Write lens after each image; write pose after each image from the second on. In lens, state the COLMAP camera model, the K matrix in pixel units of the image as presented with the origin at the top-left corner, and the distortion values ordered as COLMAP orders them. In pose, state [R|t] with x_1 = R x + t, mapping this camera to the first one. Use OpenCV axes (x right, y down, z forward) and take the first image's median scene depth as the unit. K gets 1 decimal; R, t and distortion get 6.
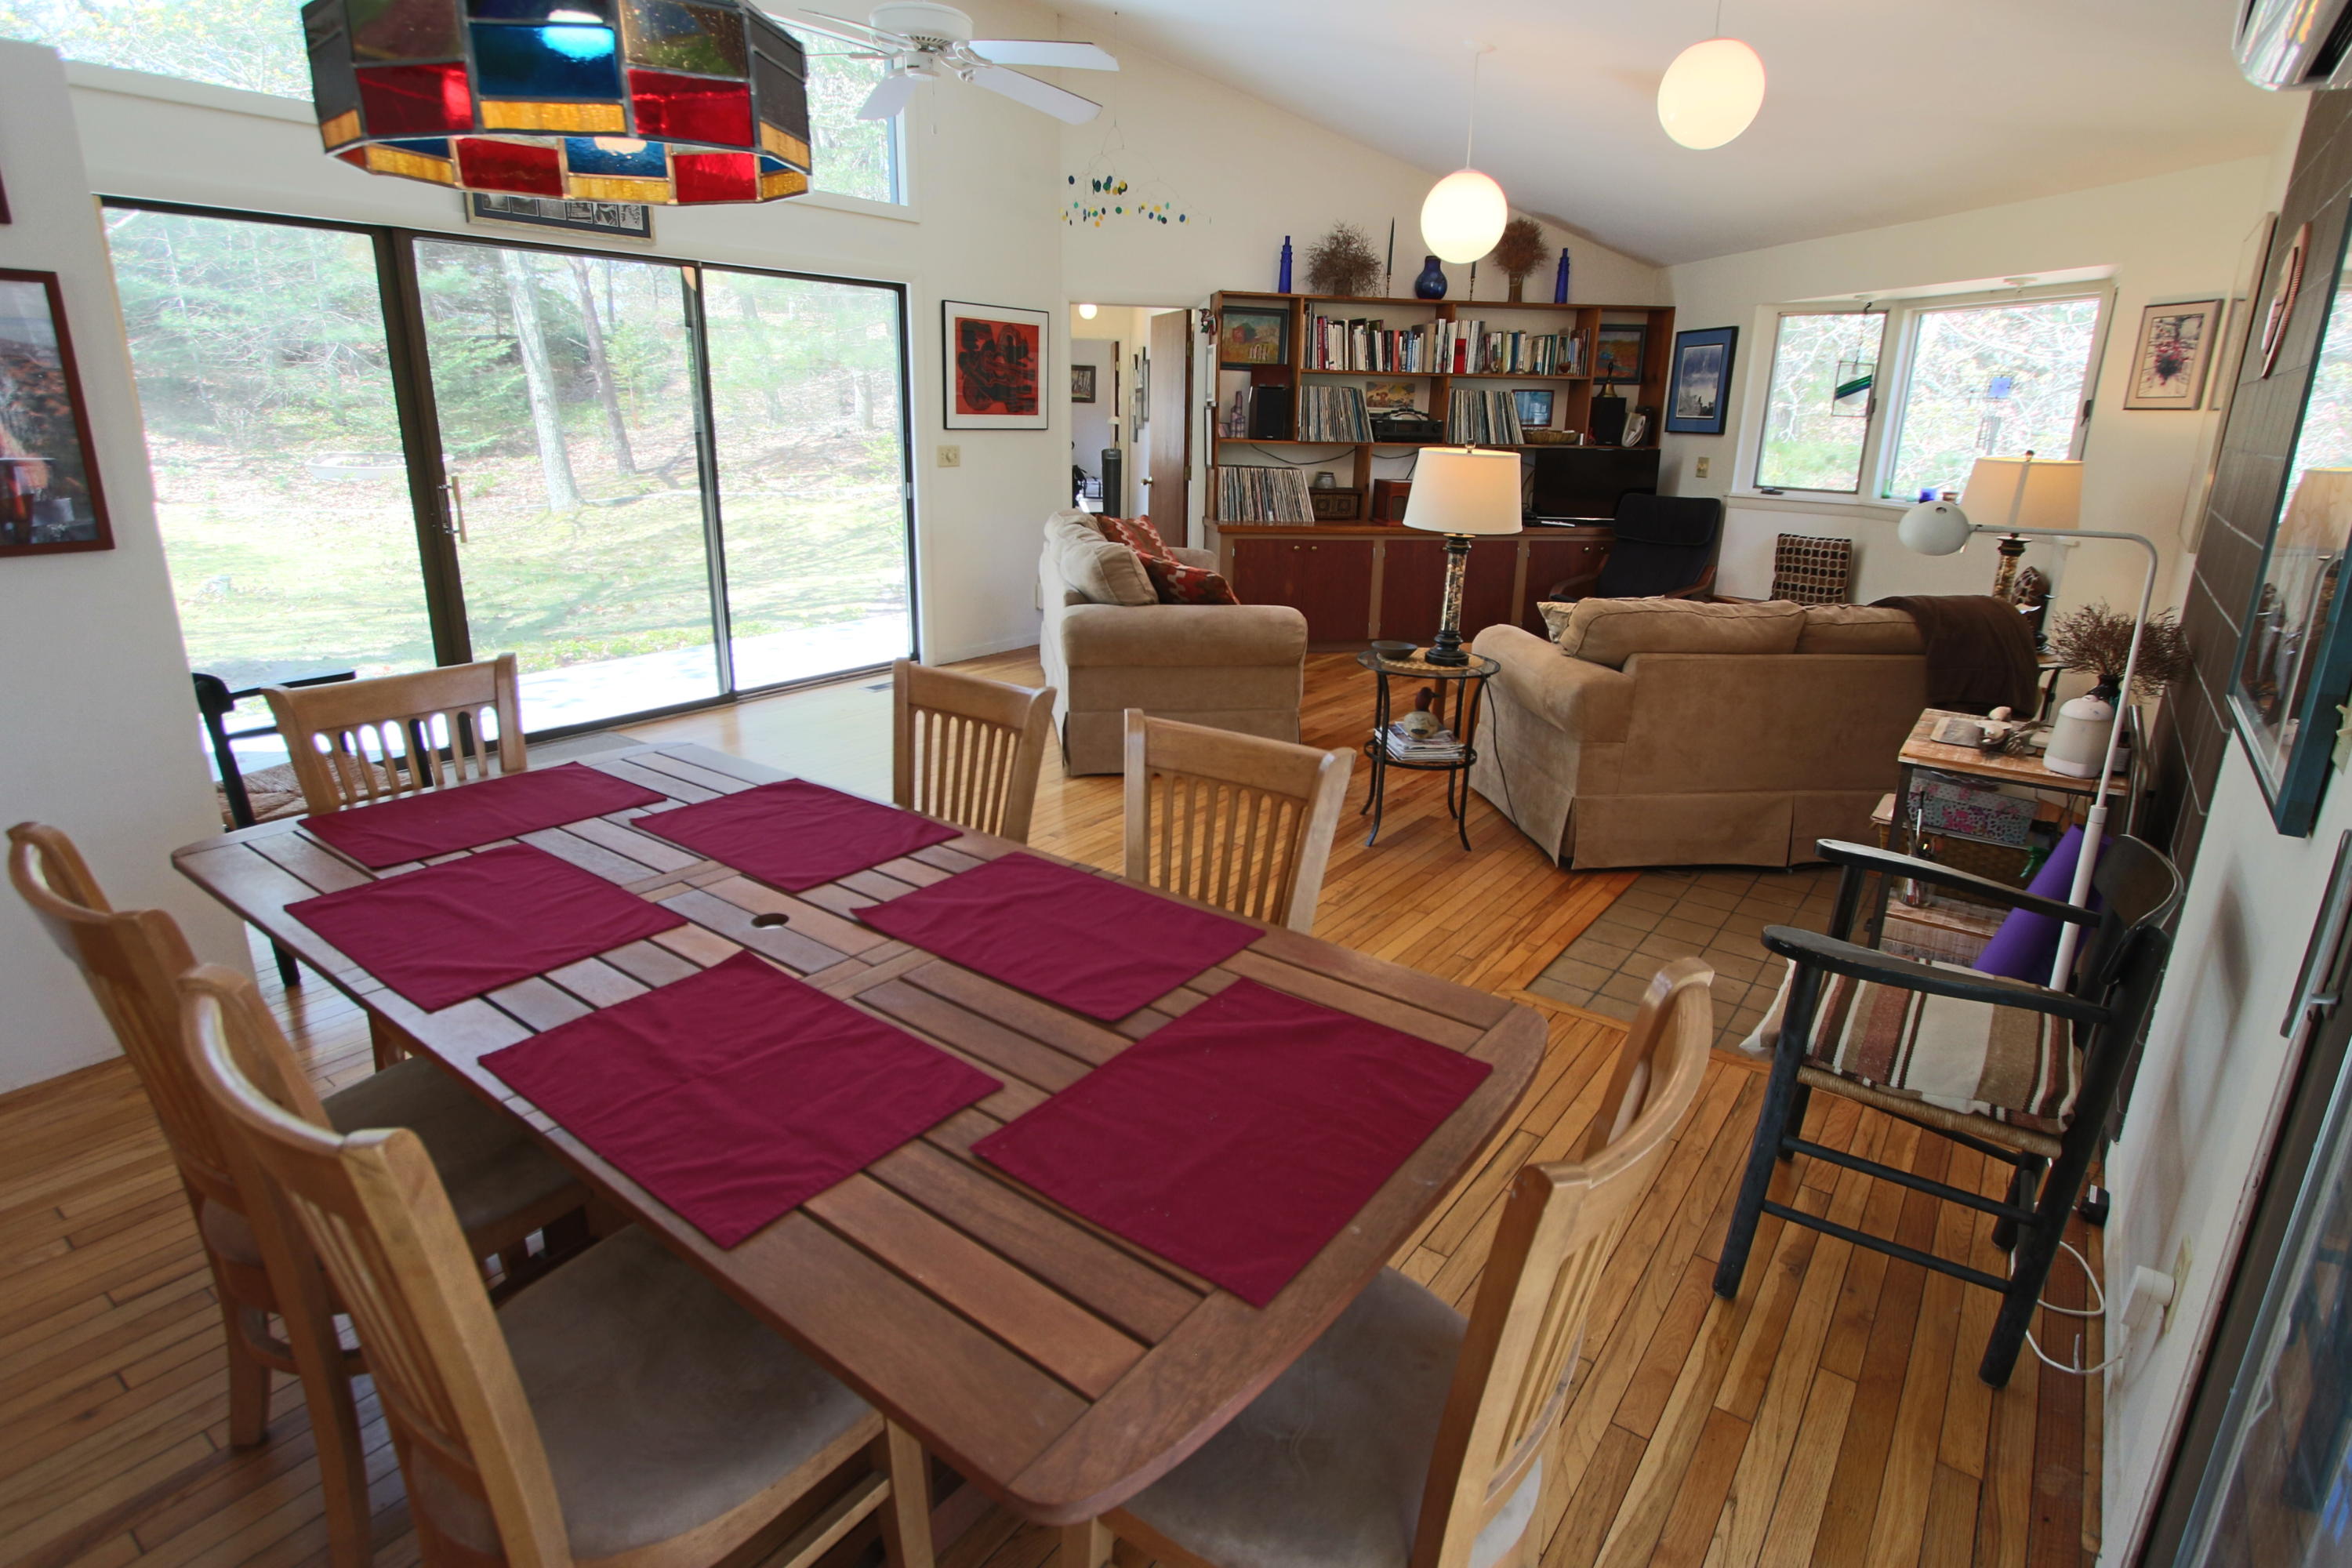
lens RADIAL K [[1211.3, 0, 1183.4], [0, 1211.3, 762.4], [0, 0, 1]] dist [-0.023838, 0.008656]
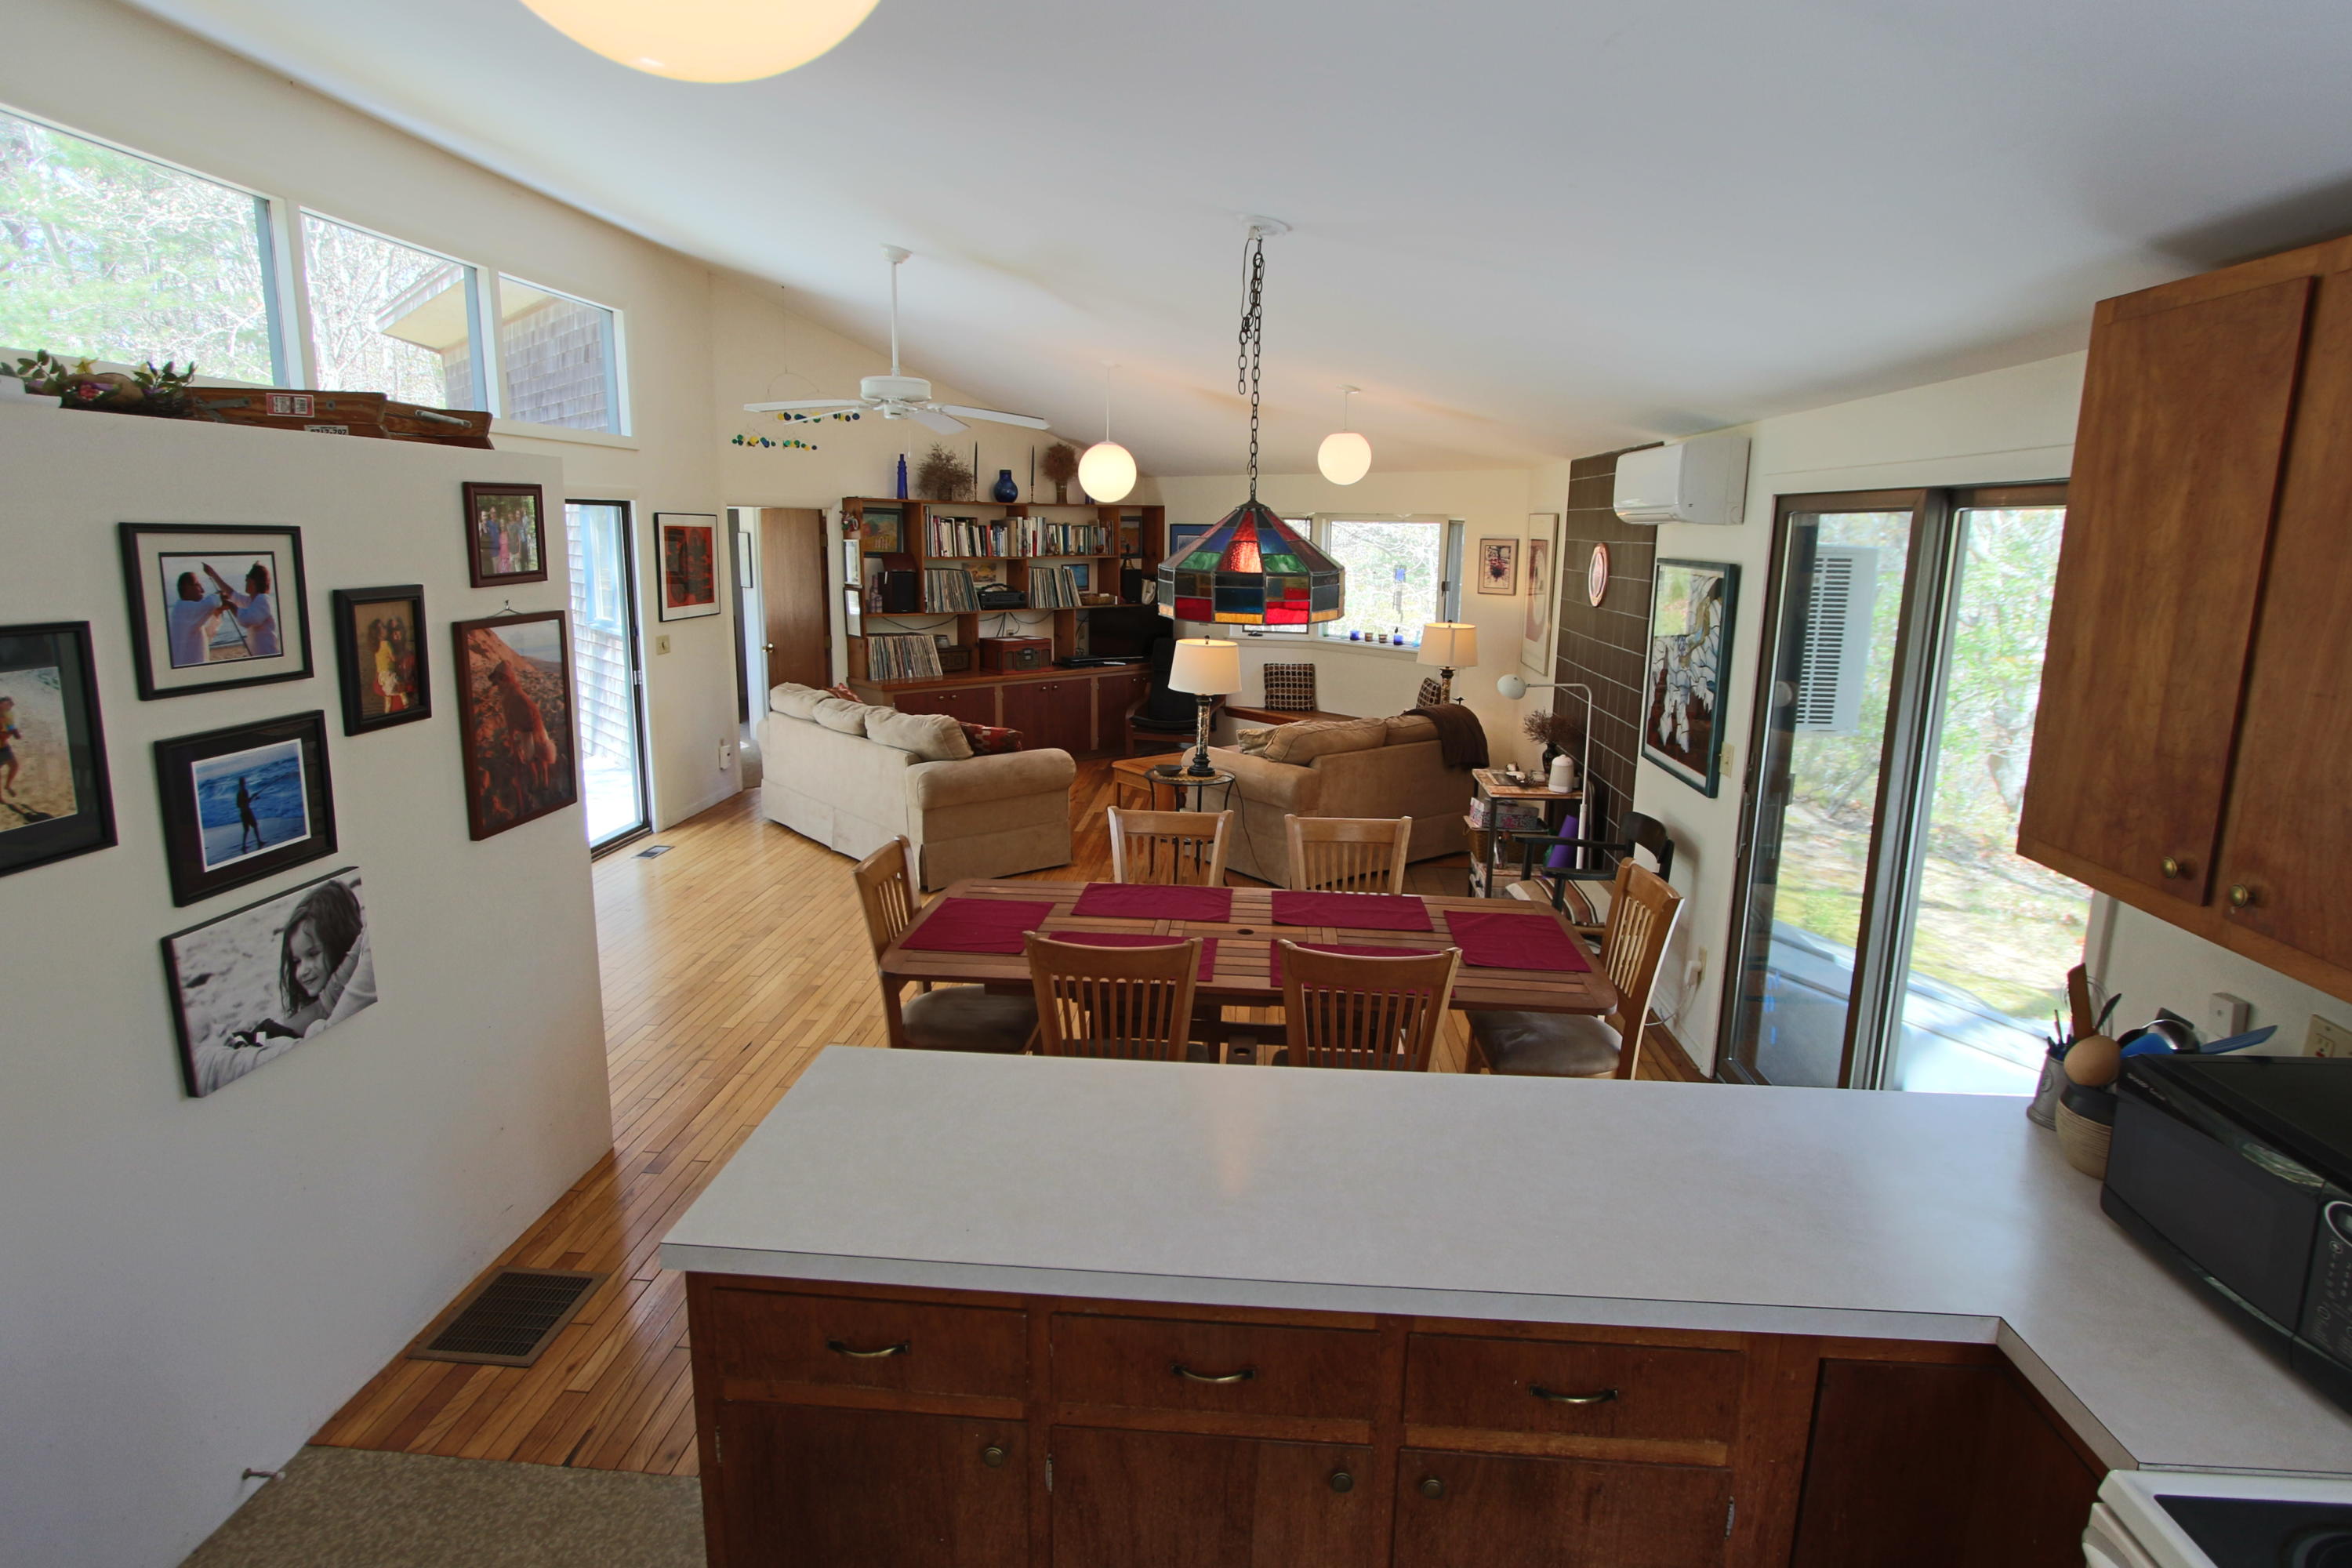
lens RADIAL K [[1211.3, 0, 1183.4], [0, 1211.3, 762.4], [0, 0, 1]] dist [-0.023838, 0.008656]
pose [[0.843090, -0.108843, 0.526643, -0.362197], [0.153053, 0.987369, -0.040955, -0.021647], [-0.515534, 0.115133, 0.849099, -0.184221]]
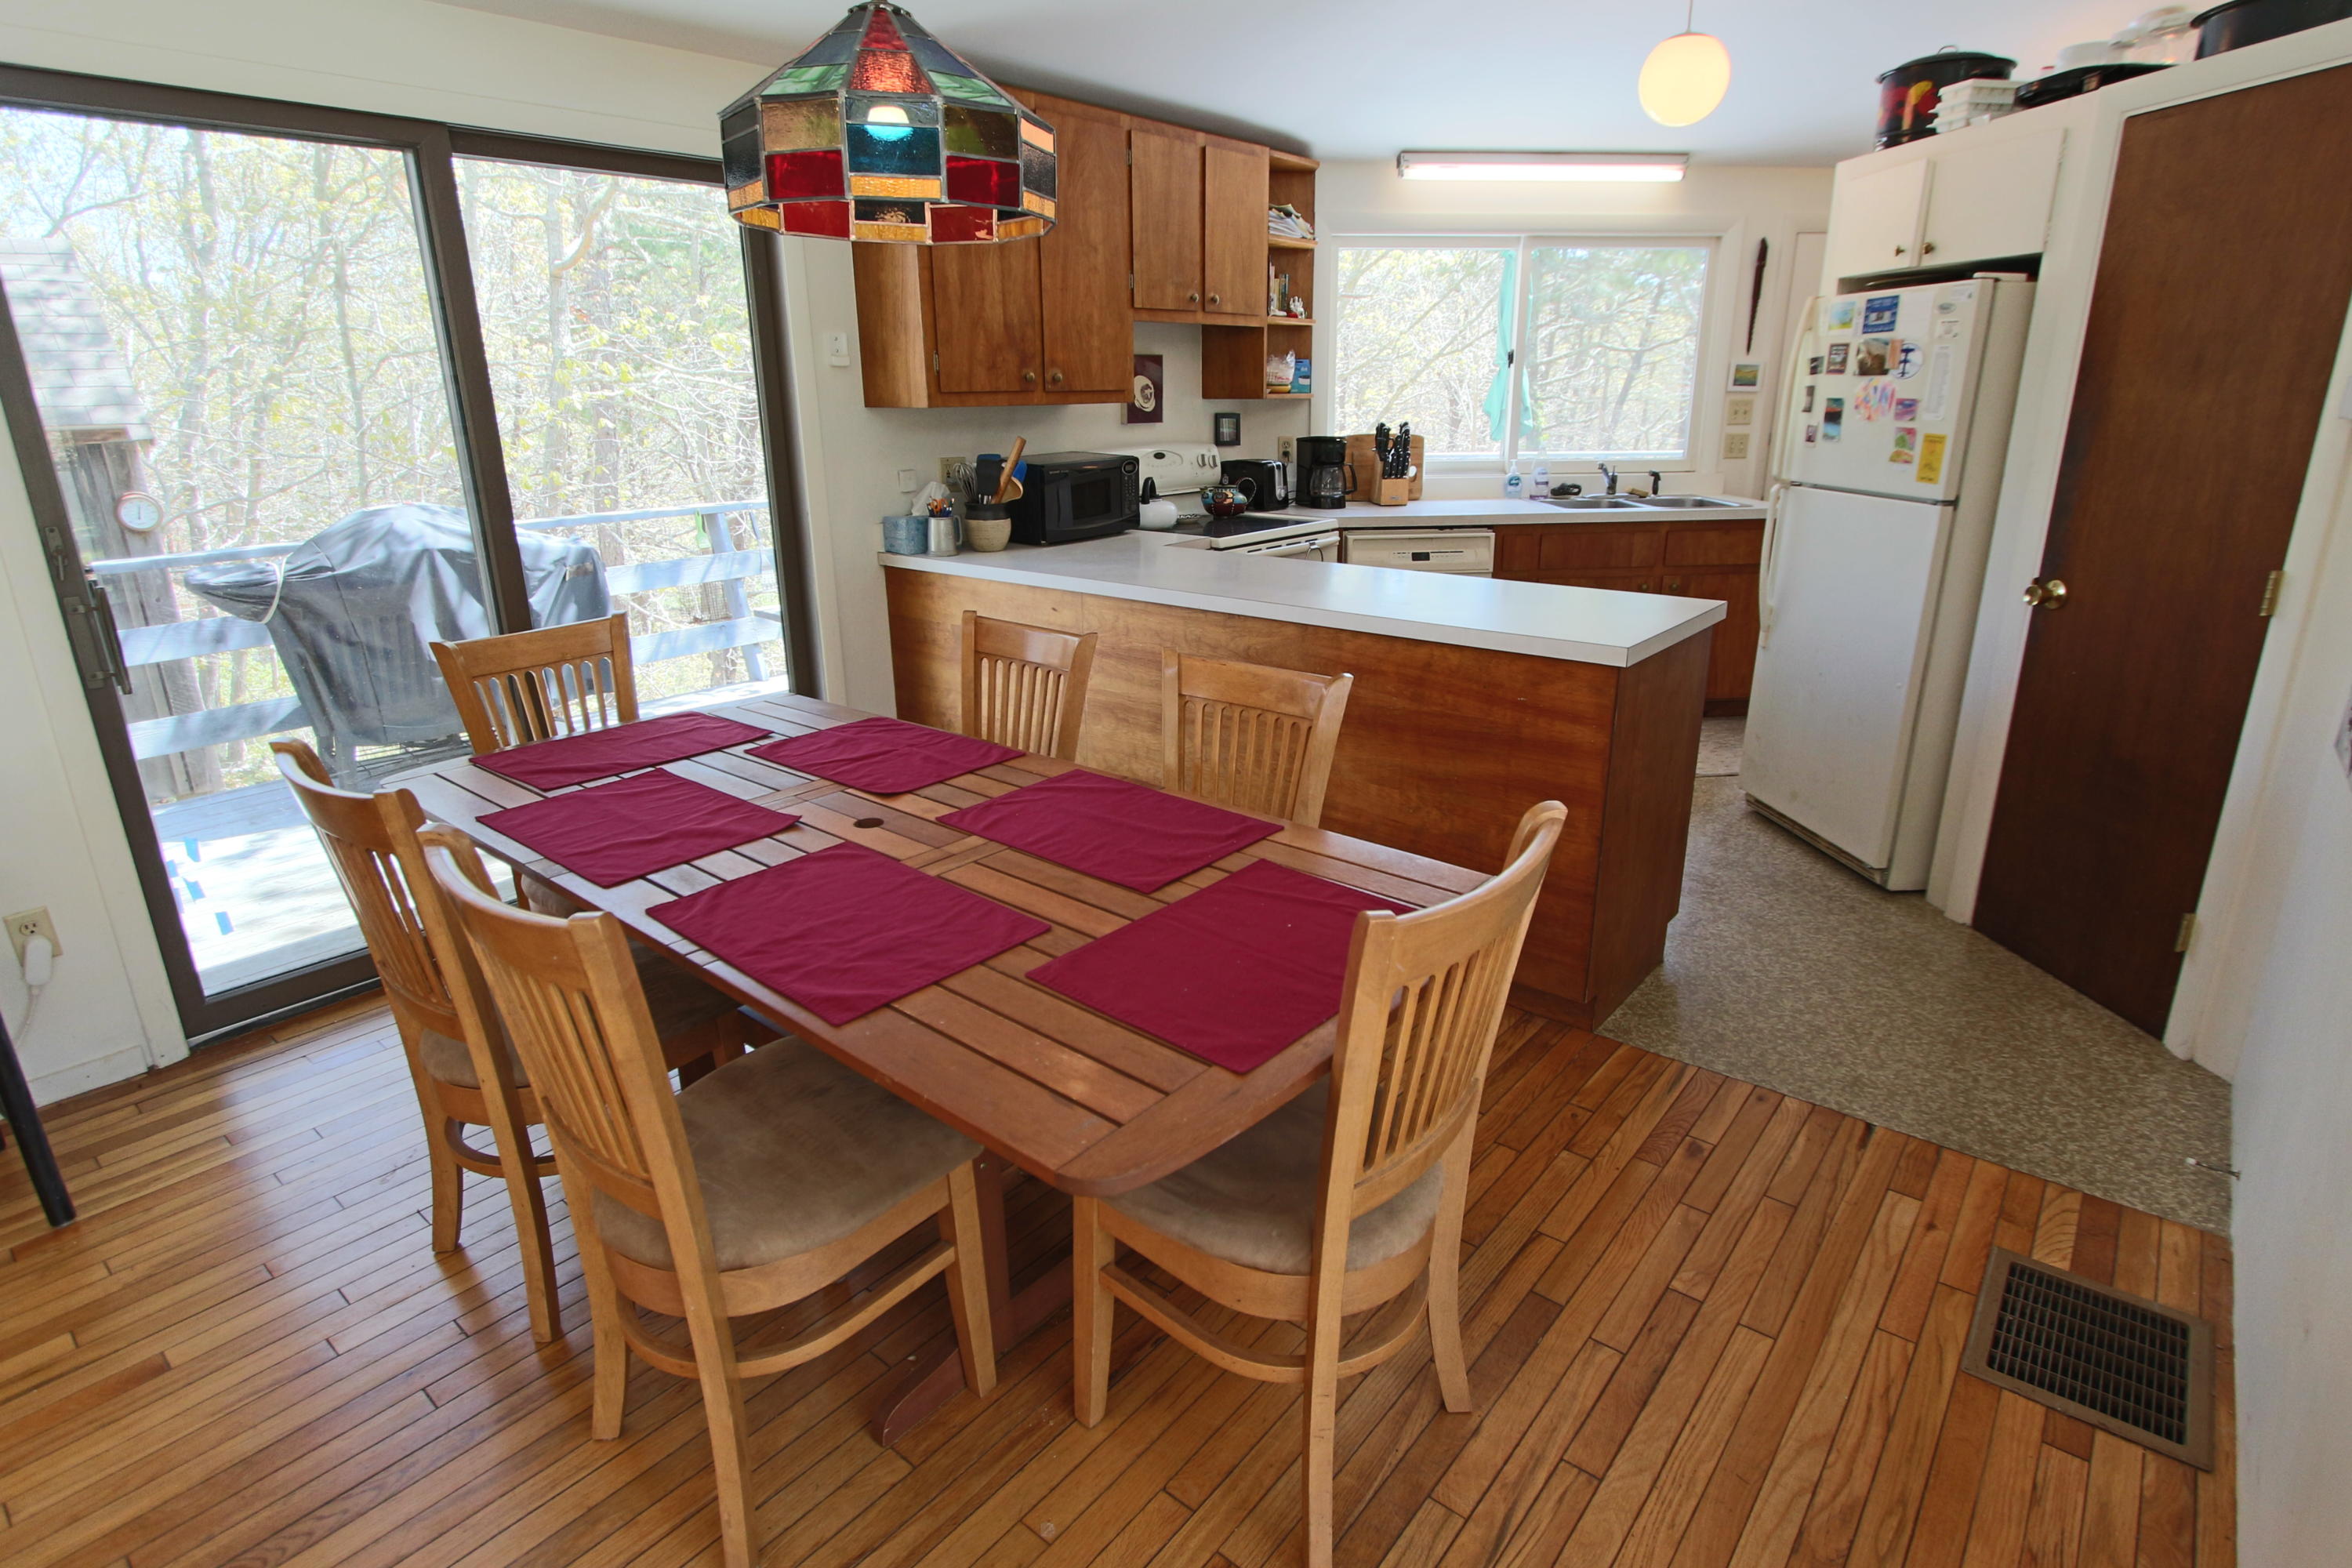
lens RADIAL K [[1211.3, 0, 1183.4], [0, 1211.3, 762.4], [0, 0, 1]] dist [-0.023838, 0.008656]
pose [[-0.998575, -0.023818, 0.047757, -0.170314], [0.007043, 0.828240, 0.560330, -0.140941], [-0.052900, 0.559867, -0.826892, 0.464304]]
